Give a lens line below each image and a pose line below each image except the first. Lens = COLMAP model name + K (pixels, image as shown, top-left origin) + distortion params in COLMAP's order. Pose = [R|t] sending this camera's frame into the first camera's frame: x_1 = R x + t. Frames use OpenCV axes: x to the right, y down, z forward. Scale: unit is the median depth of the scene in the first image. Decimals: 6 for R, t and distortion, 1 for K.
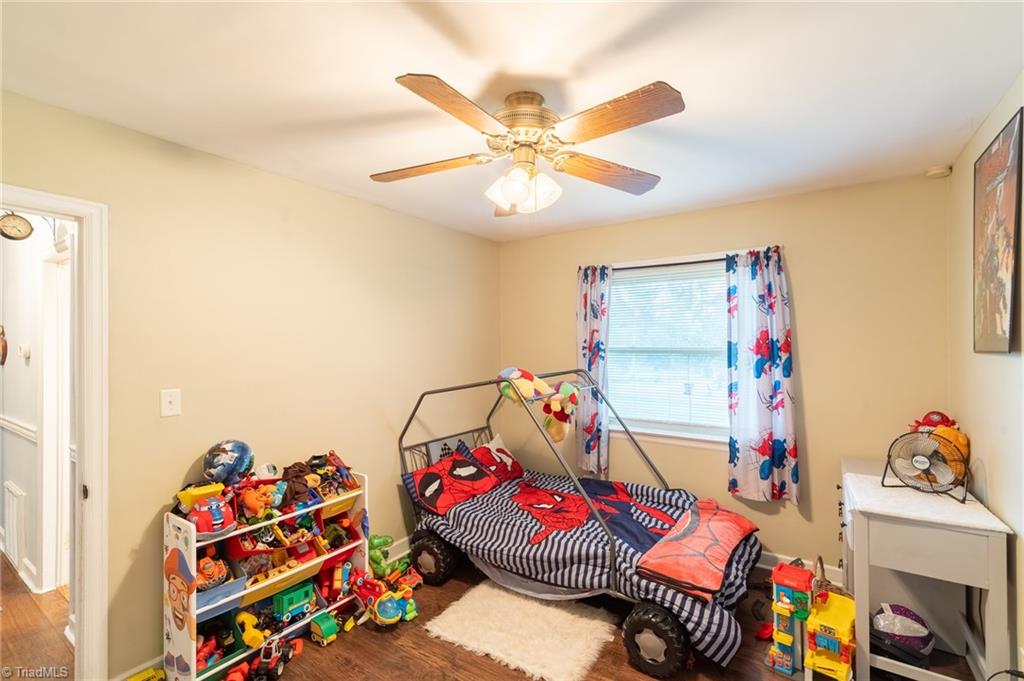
lens RADIAL K [[444.4, 0, 510.1], [0, 444.4, 339.4], [0, 0, 1]] dist [-0.002040, 0.000362]
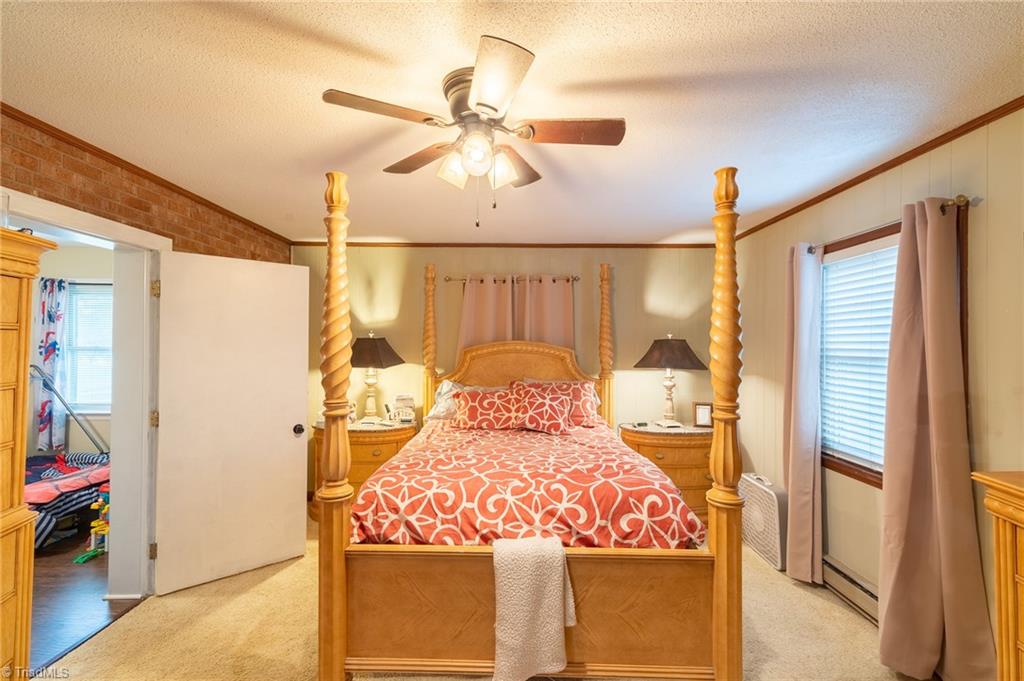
lens RADIAL K [[444.4, 0, 515.1], [0, 444.4, 345.6], [0, 0, 1]] dist [-0.002040, 0.000362]
pose [[0.823675, 0.006830, 0.567021, 0.636974], [-0.011493, 0.999923, 0.004650, -0.005406], [-0.566946, -0.010347, 0.823690, -0.820639]]
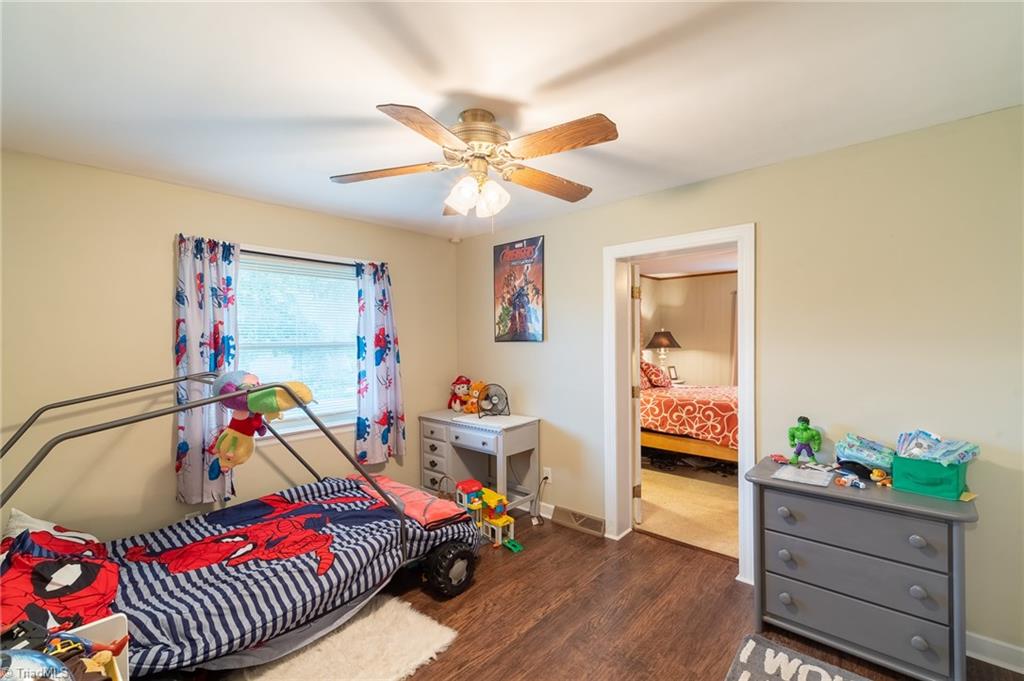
lens RADIAL K [[444.4, 0, 508.6], [0, 444.4, 337.4], [0, 0, 1]] dist [-0.002040, 0.000362]
pose [[0.143596, 0.003174, 0.989631, -0.607020], [-0.000403, 0.999995, -0.003149, 0.011090], [-0.989636, 0.000054, 0.143597, 0.435292]]
